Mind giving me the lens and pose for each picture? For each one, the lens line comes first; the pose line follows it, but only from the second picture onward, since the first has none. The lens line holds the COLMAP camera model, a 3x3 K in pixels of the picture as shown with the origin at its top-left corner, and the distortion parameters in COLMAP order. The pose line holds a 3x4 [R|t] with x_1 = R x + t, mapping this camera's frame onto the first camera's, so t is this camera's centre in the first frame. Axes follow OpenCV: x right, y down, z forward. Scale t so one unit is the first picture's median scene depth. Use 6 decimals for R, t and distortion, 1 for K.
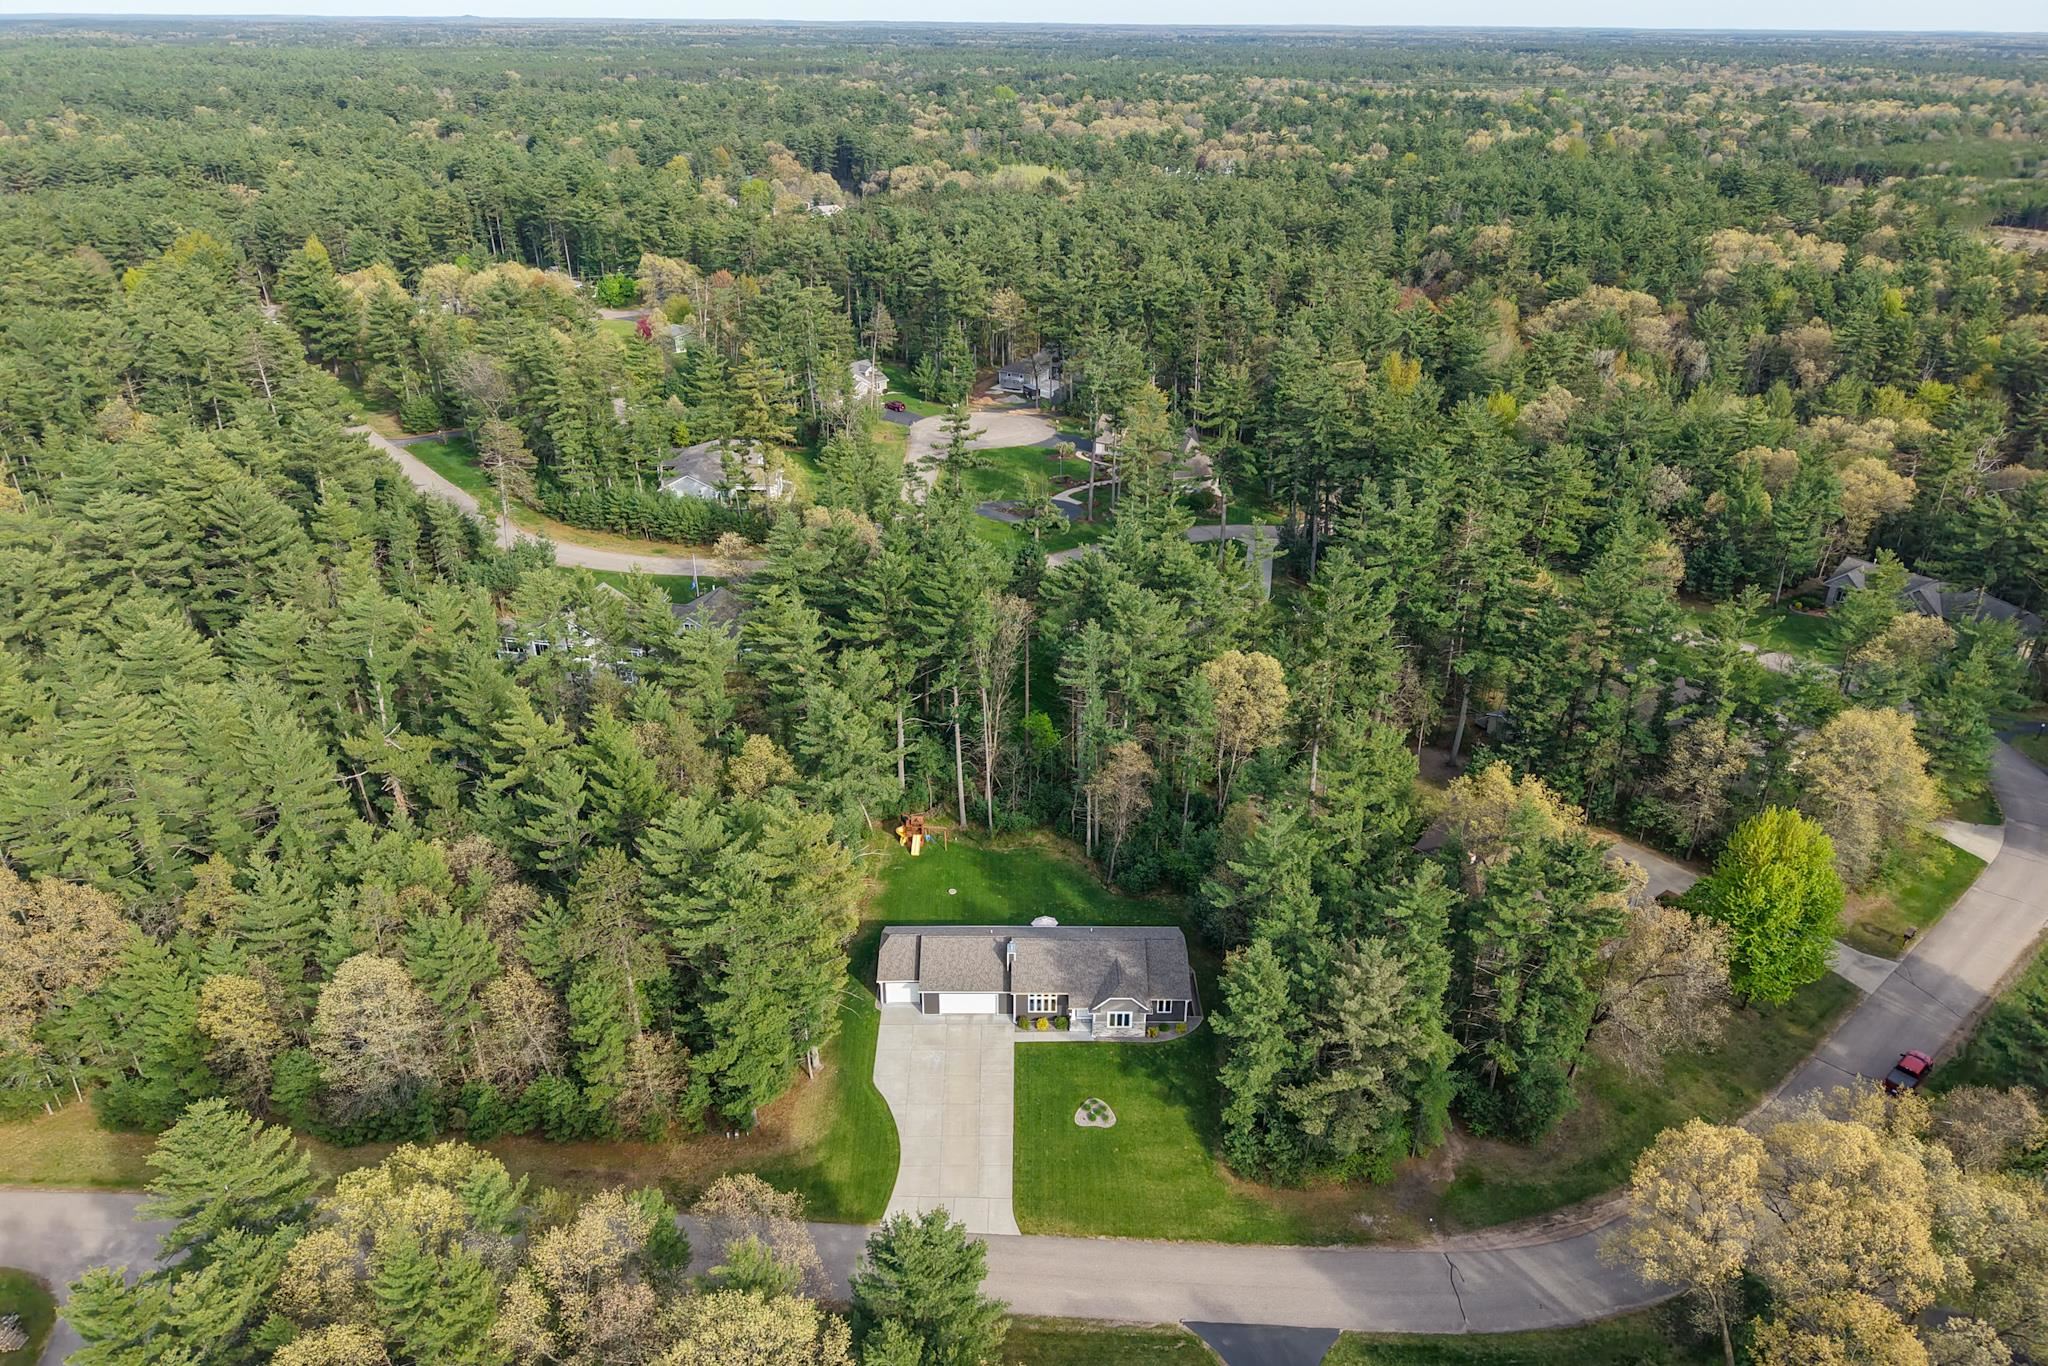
lens RADIAL K [[1367.4, 0, 1026.9], [0, 1367.4, 676.2], [0, 0, 1]] dist [0.033352, -0.038932]
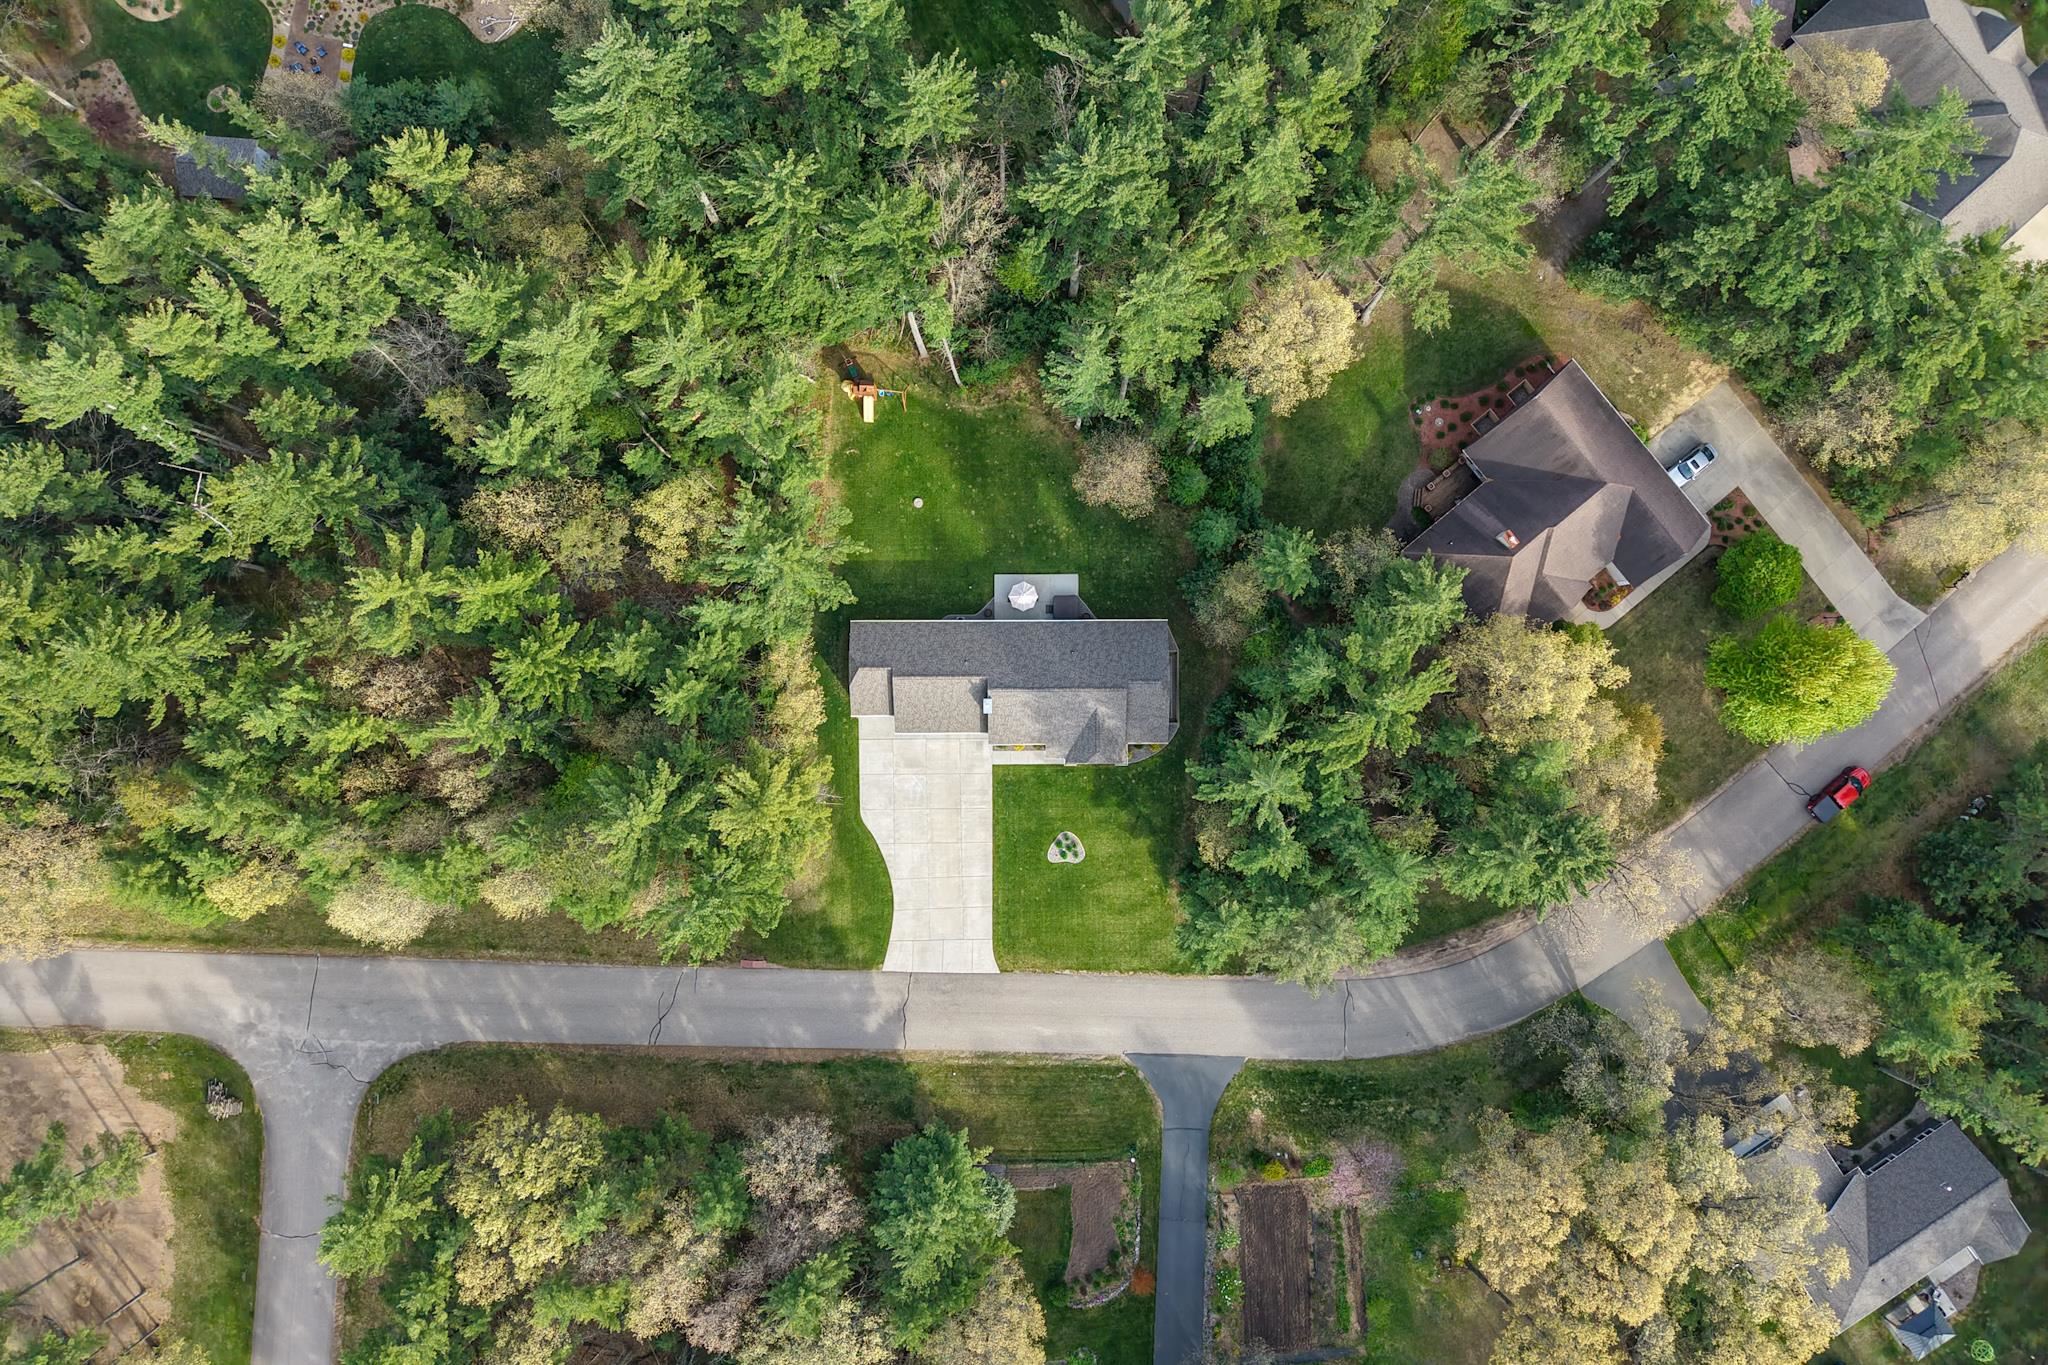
lens RADIAL K [[1367.4, 0, 1012.7], [0, 1367.4, 679.2], [0, 0, 1]] dist [0.033352, -0.038932]
pose [[0.999977, -0.002846, 0.006146, 0.000421], [-0.004222, 0.447637, 0.894206, -0.722103], [-0.005296, -0.894211, 0.447614, 0.634602]]
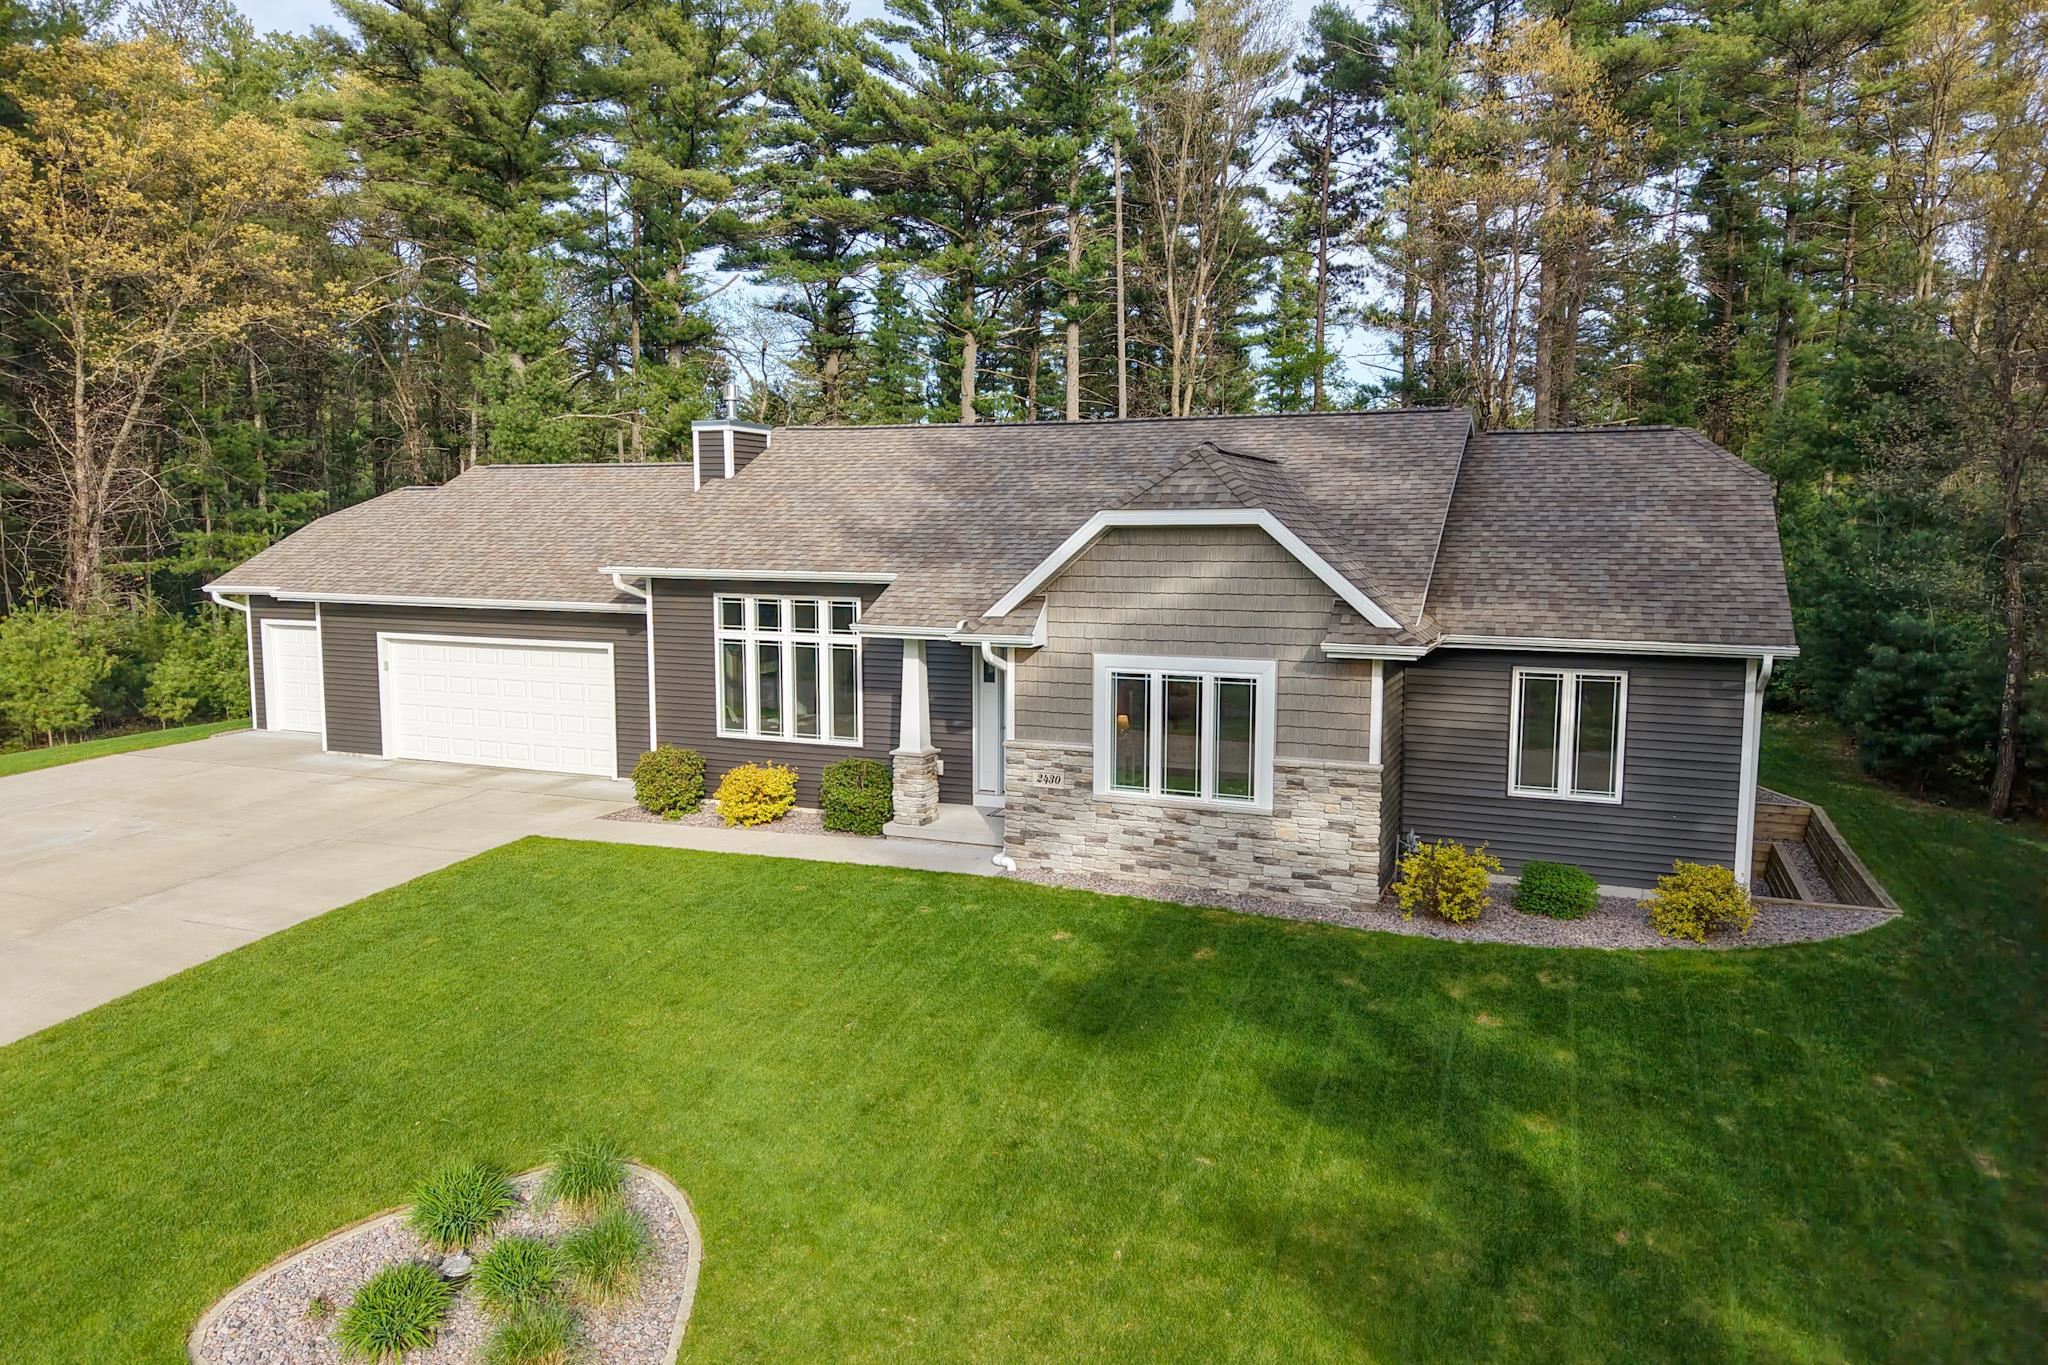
lens RADIAL K [[1367.4, 0, 1037.4], [0, 1367.4, 675.9], [0, 0, 1]] dist [0.033352, -0.038932]
pose [[0.921809, 0.039397, -0.385637, 0.112100], [-0.161705, 0.943213, -0.290173, 0.303671], [0.352306, 0.329844, 0.875833, 0.929259]]
